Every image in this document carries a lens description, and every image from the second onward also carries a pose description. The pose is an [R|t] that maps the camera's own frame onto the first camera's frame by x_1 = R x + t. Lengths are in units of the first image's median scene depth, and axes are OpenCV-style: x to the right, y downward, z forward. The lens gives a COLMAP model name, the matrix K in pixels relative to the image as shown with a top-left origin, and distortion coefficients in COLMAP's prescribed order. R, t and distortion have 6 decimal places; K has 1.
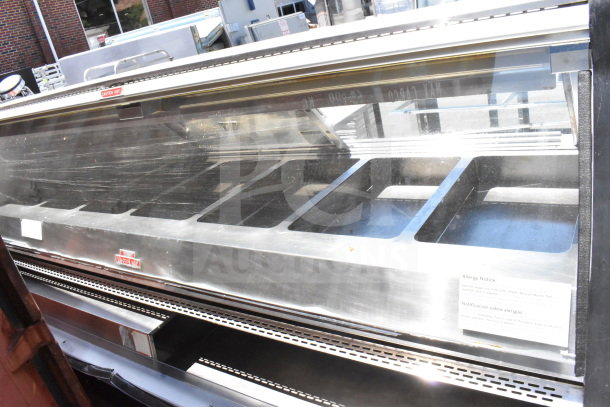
lens RADIAL K [[466.9, 0, 305.0], [0, 466.9, 203.5], [0, 0, 1]] dist [-0.091421, 0.010533]
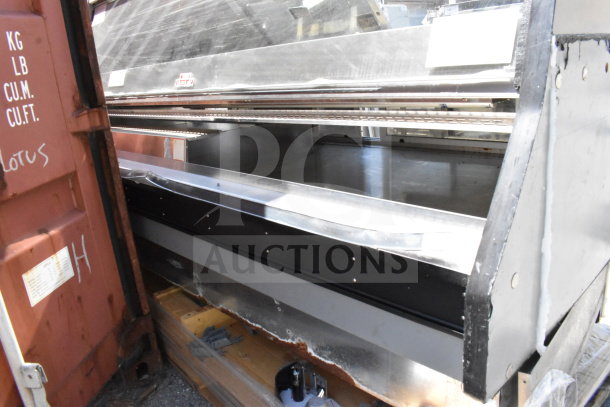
lens RADIAL K [[471.5, 0, 305.0], [0, 471.5, 203.5], [0, 0, 1]] dist [-0.088892, 0.009331]
pose [[0.965046, 0.189692, -0.180842, 0.184068], [-0.200636, 0.978673, -0.044106, 0.412772], [0.168619, 0.078848, 0.982523, -0.092598]]
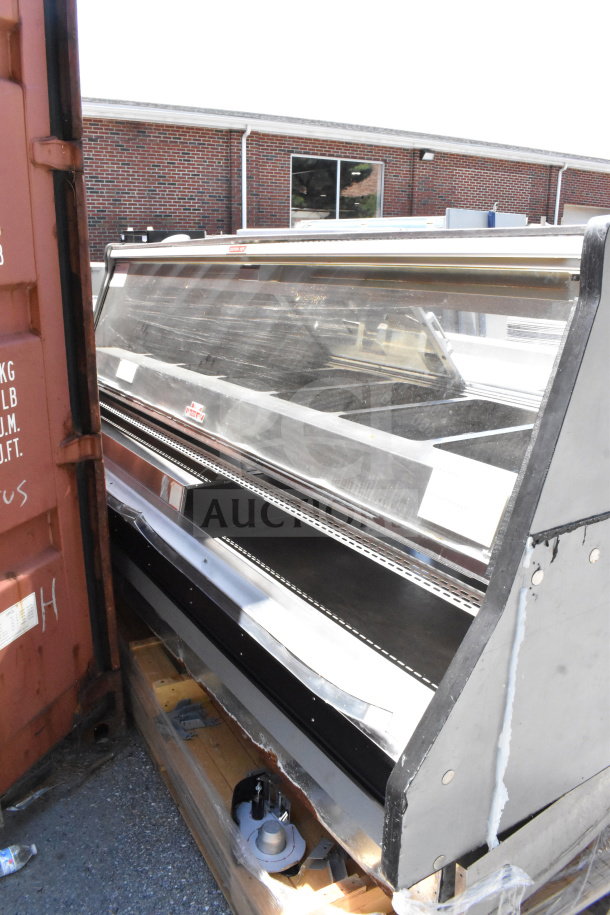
lens RADIAL K [[700.3, 0, 304.4], [0, 700.3, 471.7], [0, 0, 1]] dist [-0.091421, 0.010533]
pose [[0.889806, 0.334510, -0.310401, 0.325361], [-0.351637, 0.936136, 0.000833, 0.154487], [0.290856, 0.108407, 0.950605, -0.336464]]
